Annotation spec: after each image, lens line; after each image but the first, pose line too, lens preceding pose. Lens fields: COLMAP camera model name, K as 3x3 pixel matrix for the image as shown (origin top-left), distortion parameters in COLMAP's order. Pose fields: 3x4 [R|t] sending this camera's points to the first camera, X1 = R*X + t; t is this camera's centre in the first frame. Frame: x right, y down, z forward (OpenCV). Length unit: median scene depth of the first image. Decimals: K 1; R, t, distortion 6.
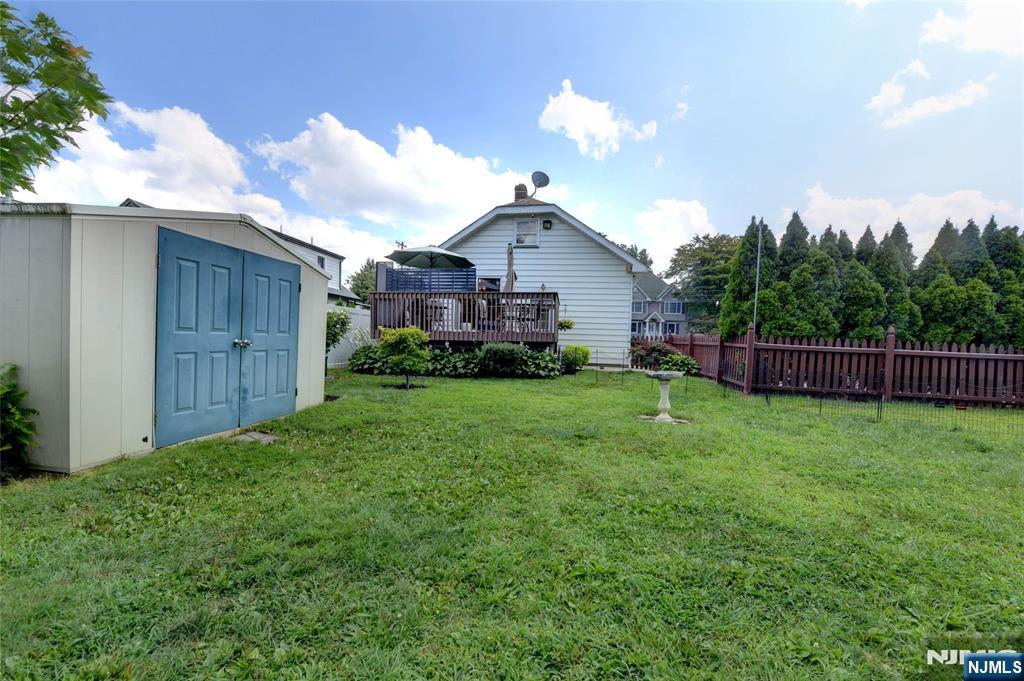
lens RADIAL K [[421.8, 0, 515.5], [0, 421.8, 345.2], [0, 0, 1]] dist [0.000089, 0.000041]
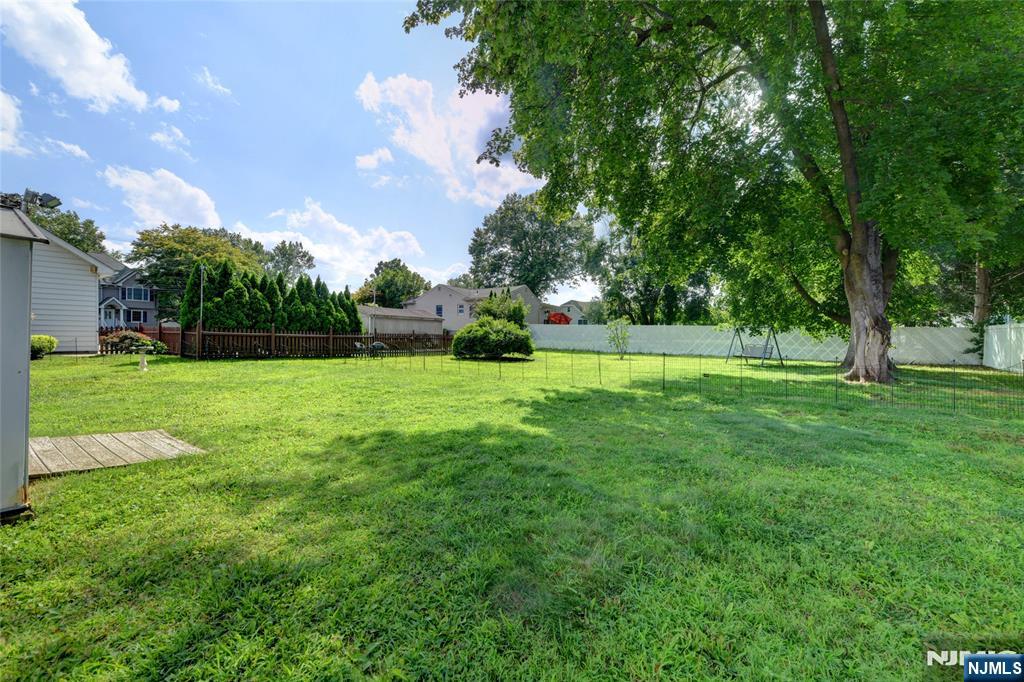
lens RADIAL K [[405.7, 0, 516.8], [0, 405.7, 349.7], [0, 0, 1]] dist [-0.007573, -0.001092]
pose [[0.443444, -0.049292, 0.894945, -0.362230], [0.012796, 0.998733, 0.048668, 0.005040], [-0.896211, -0.010129, 0.443513, -0.914595]]
